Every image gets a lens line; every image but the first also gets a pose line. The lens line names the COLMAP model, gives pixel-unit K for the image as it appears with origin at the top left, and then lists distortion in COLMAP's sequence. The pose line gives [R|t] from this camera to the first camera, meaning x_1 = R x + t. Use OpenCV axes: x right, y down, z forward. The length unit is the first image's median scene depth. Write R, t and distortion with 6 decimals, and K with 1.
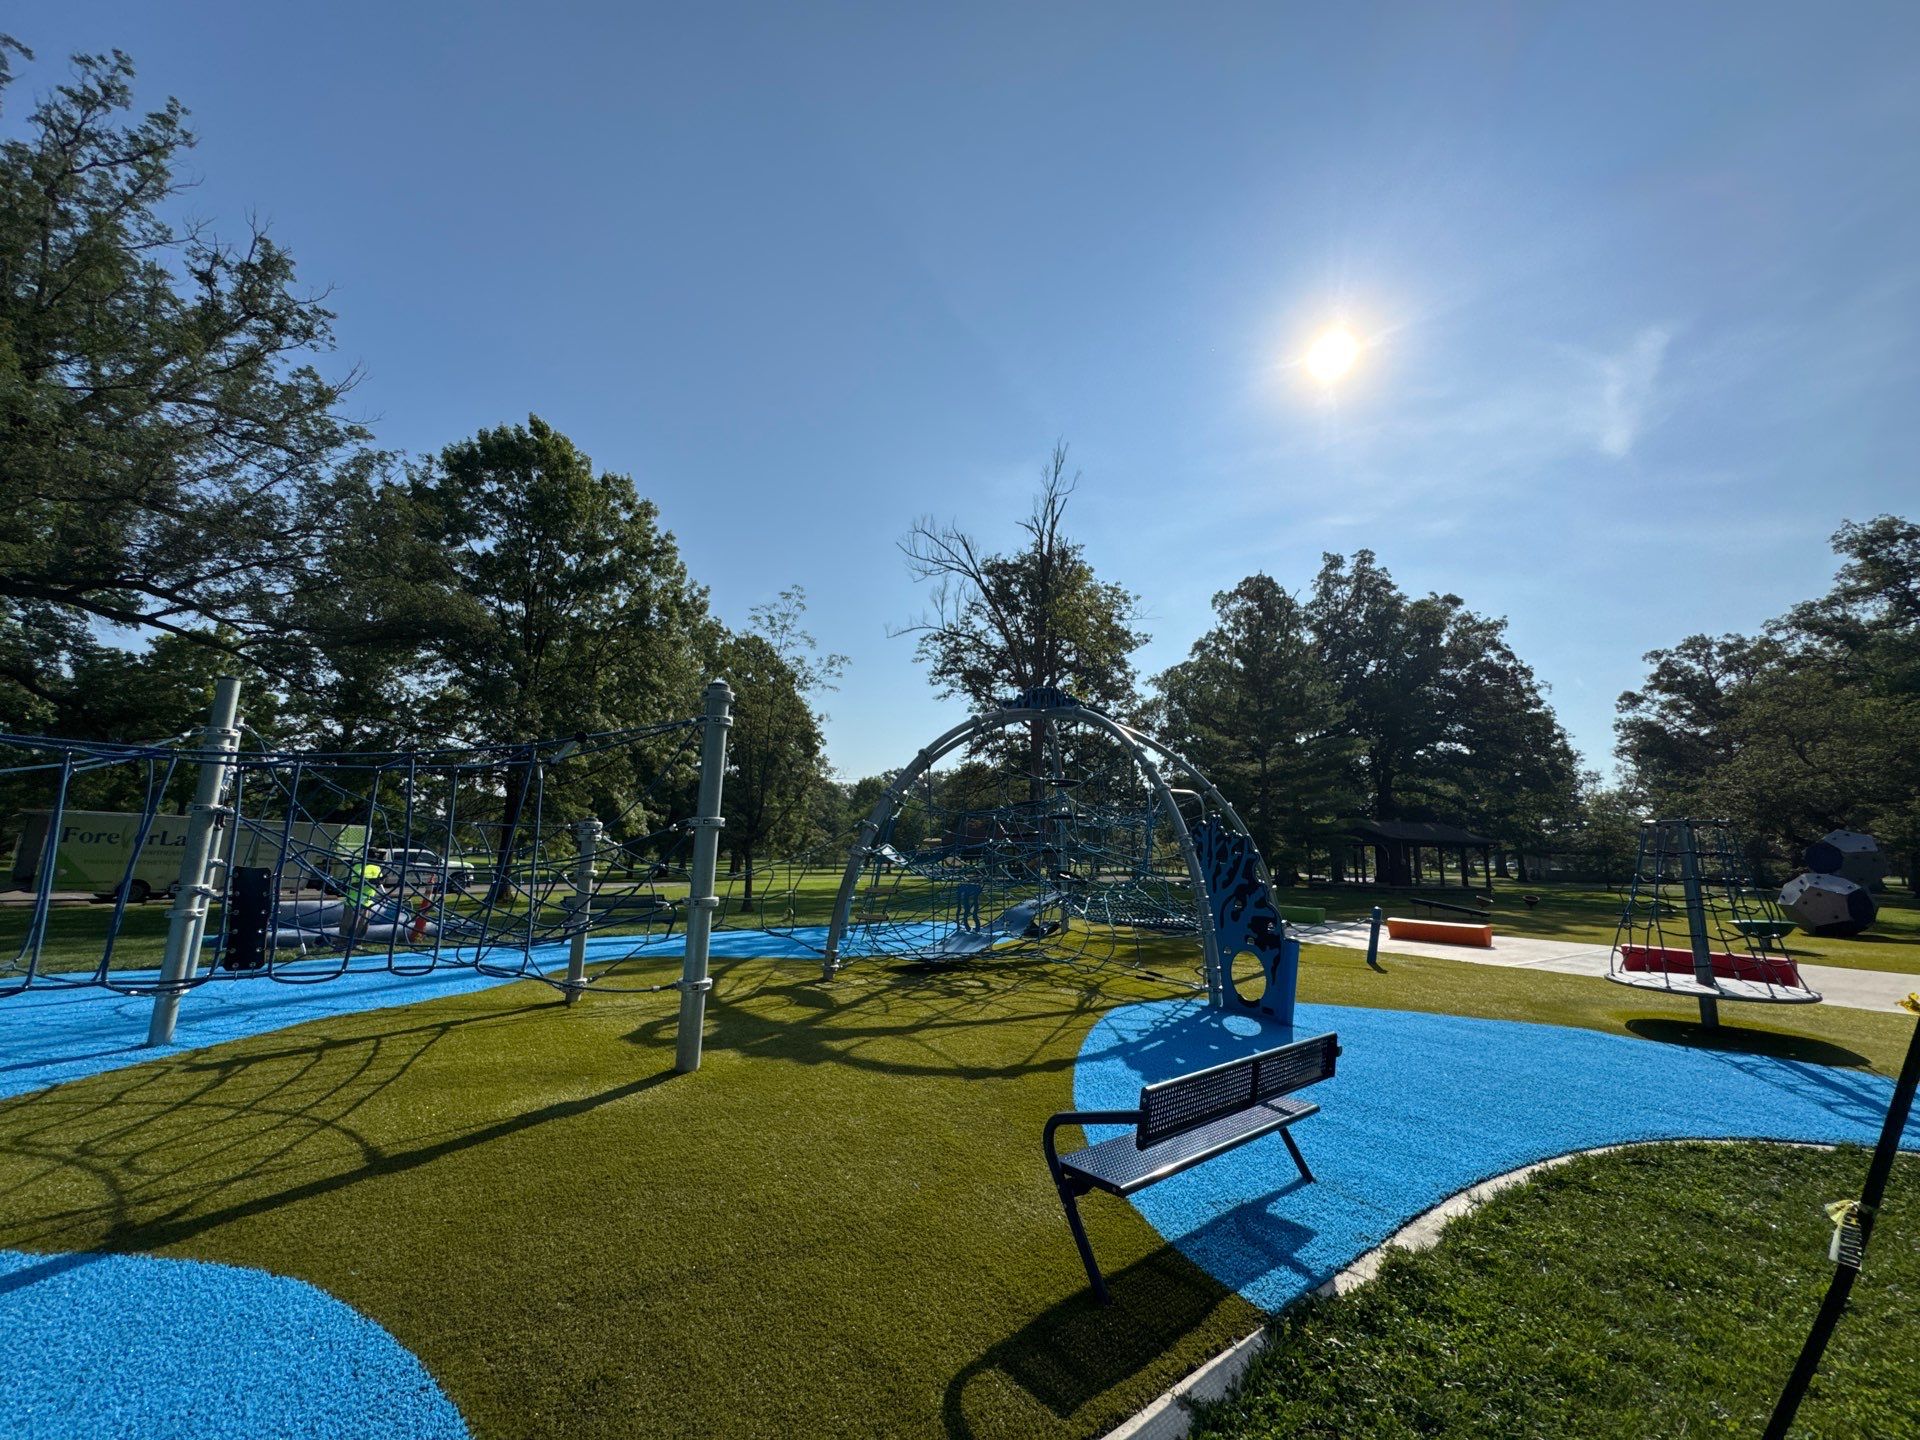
lens RADIAL K [[766.2, 0, 958.2], [0, 766.2, 717.0], [0, 0, 1]] dist [-0.000848, -0.000815]
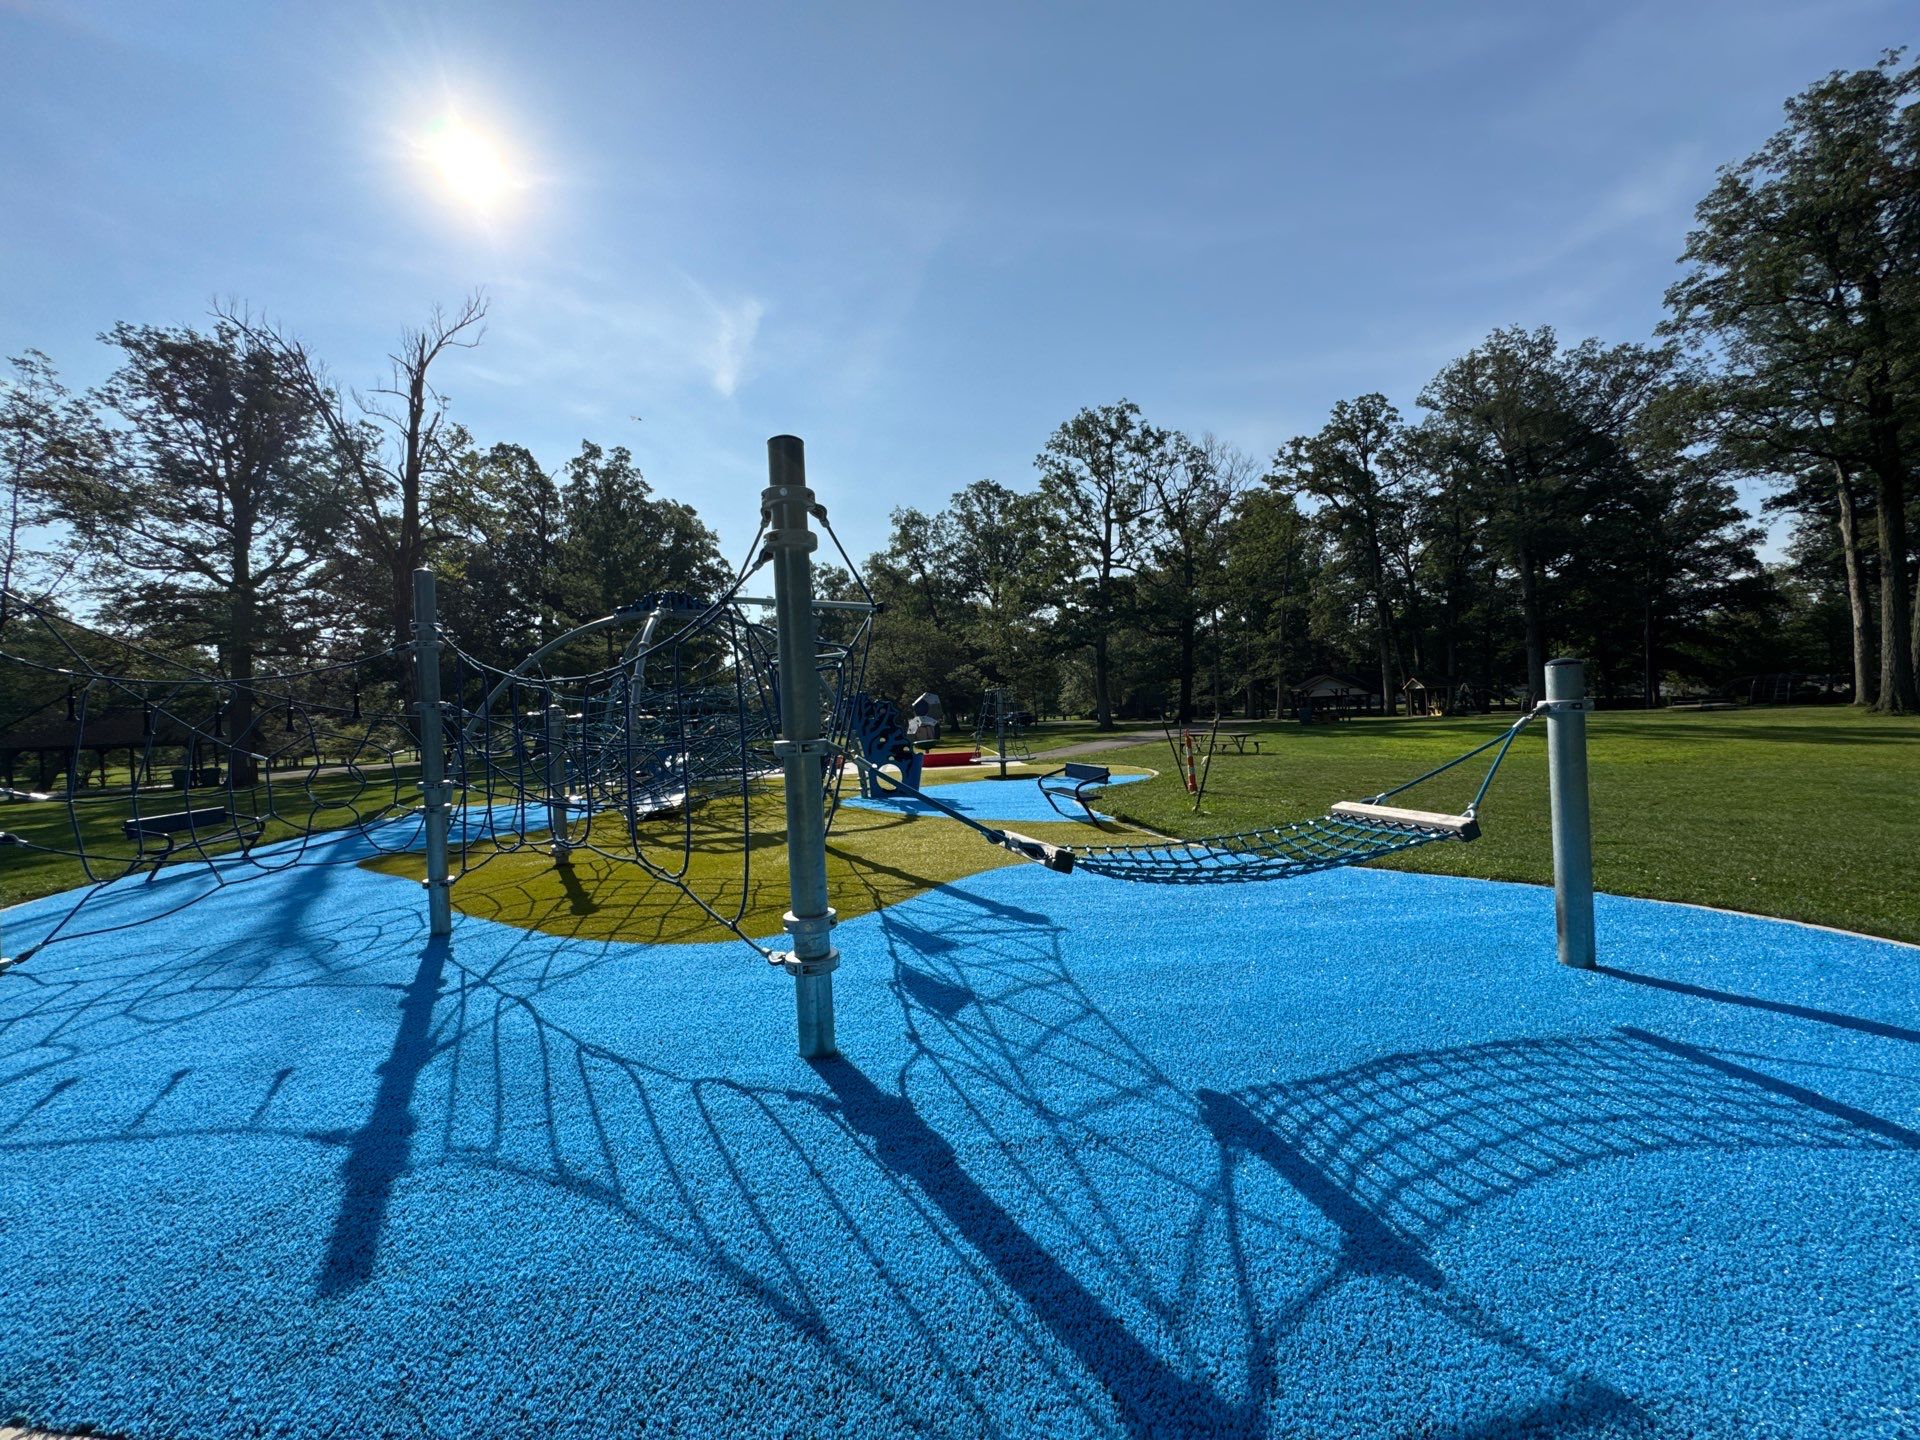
lens RADIAL K [[771.9, 0, 960.0], [0, 771.9, 720.0], [0, 0, 1]] dist [-0.000035, 0.000154]
pose [[0.512887, -0.054972, 0.856694, -0.361985], [-0.086505, 0.989559, 0.115286, -0.007864], [-0.854086, -0.133237, 0.502777, -0.018080]]
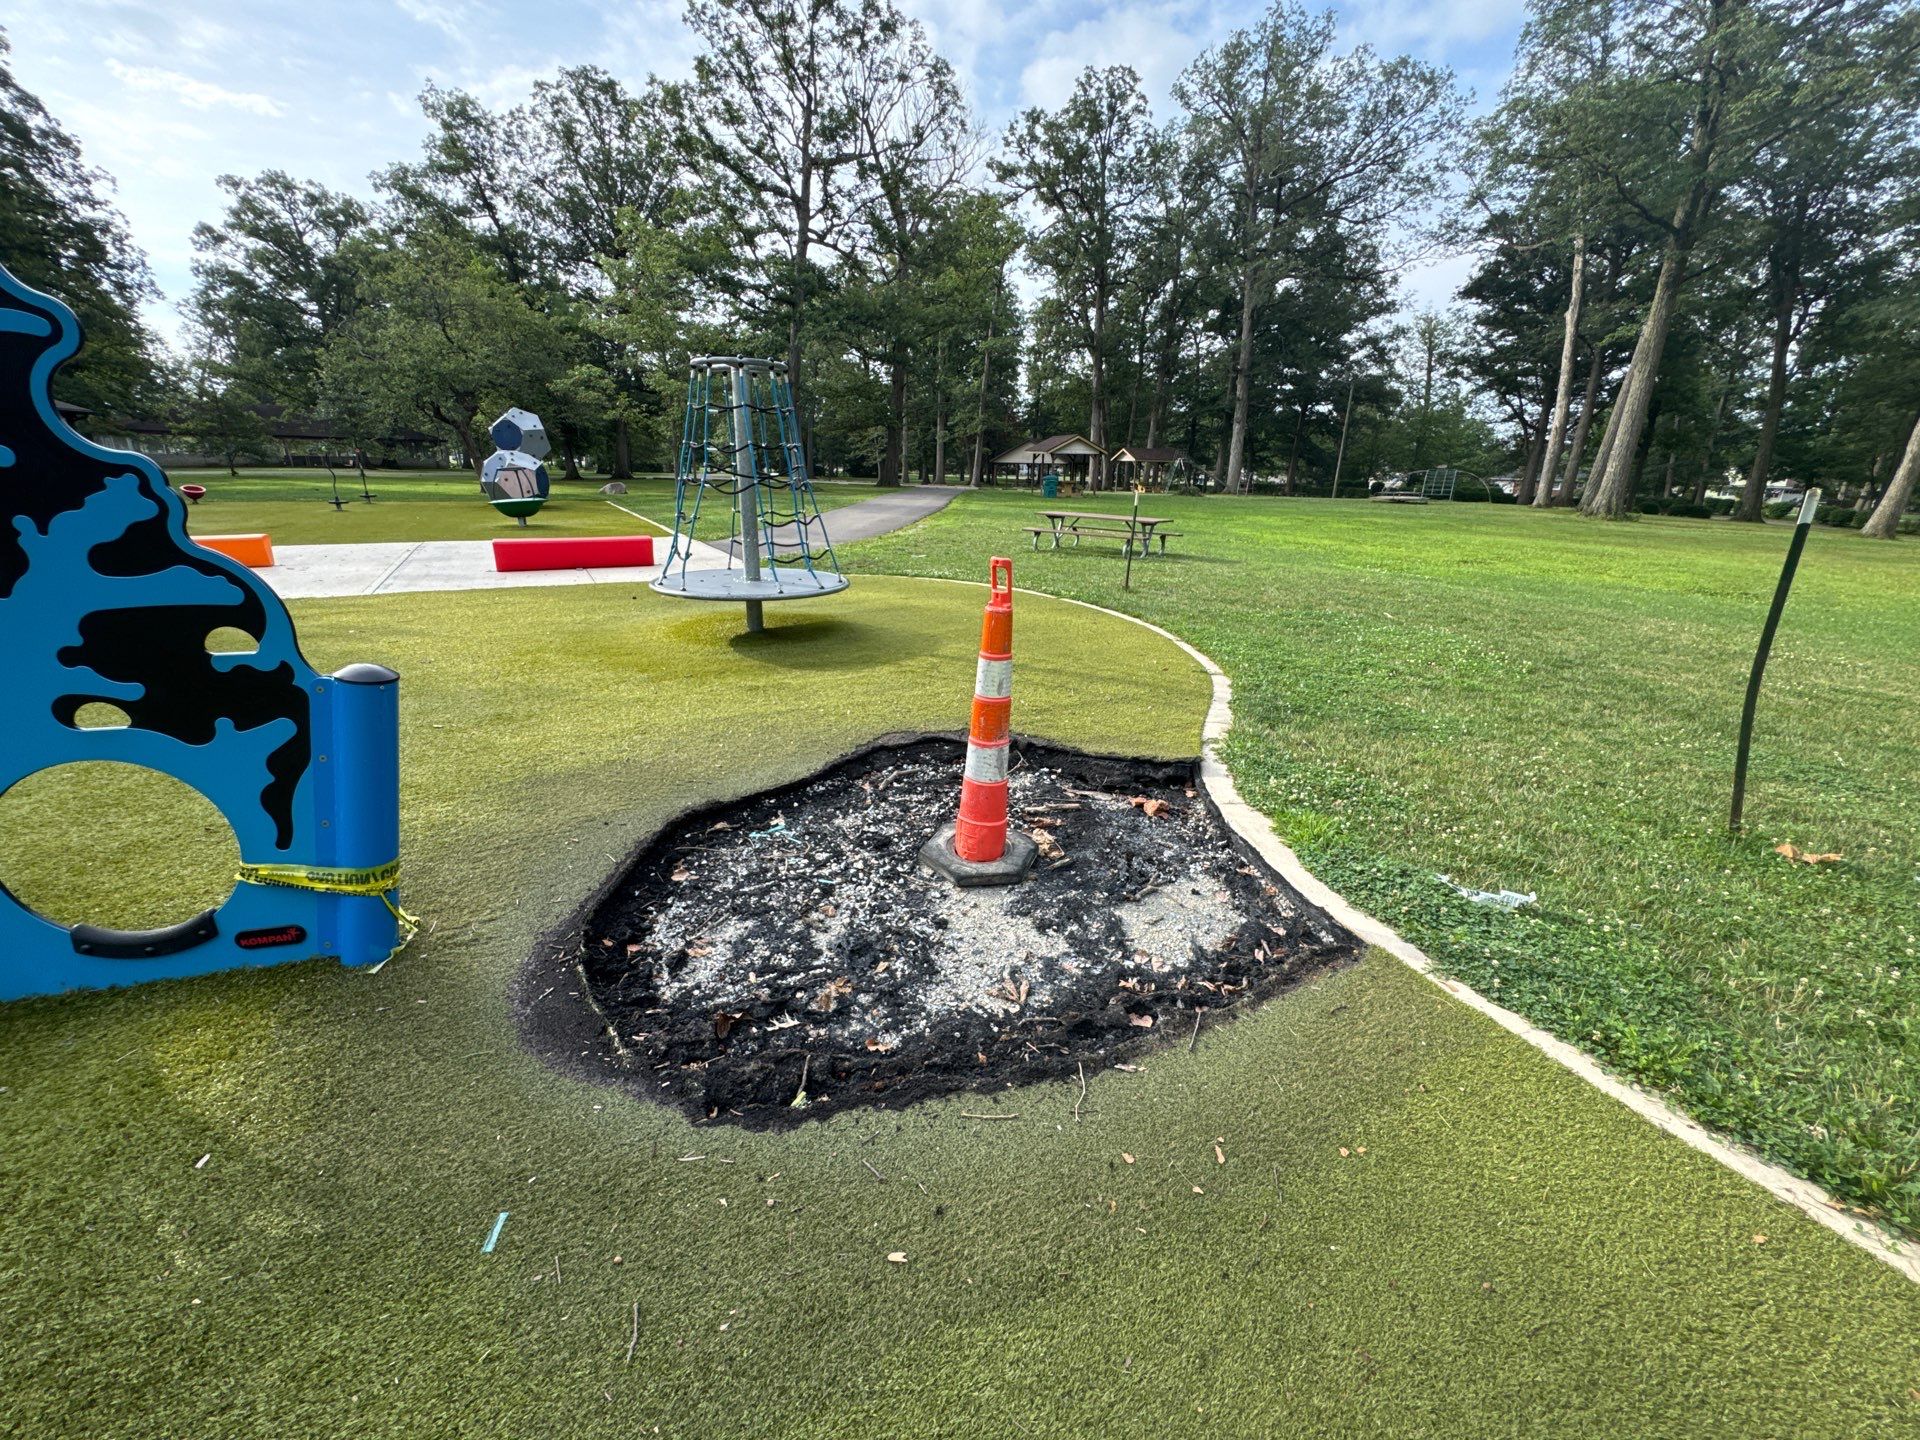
lens RADIAL K [[762.7, 0, 961.6], [0, 762.7, 716.7], [0, 0, 1]] dist [-0.004357, 0.000134]
pose [[0.092064, -0.334402, 0.937923, 0.061523], [-0.185166, 0.919745, 0.346097, 0.053370], [-0.978385, -0.205535, 0.022756, 0.240933]]
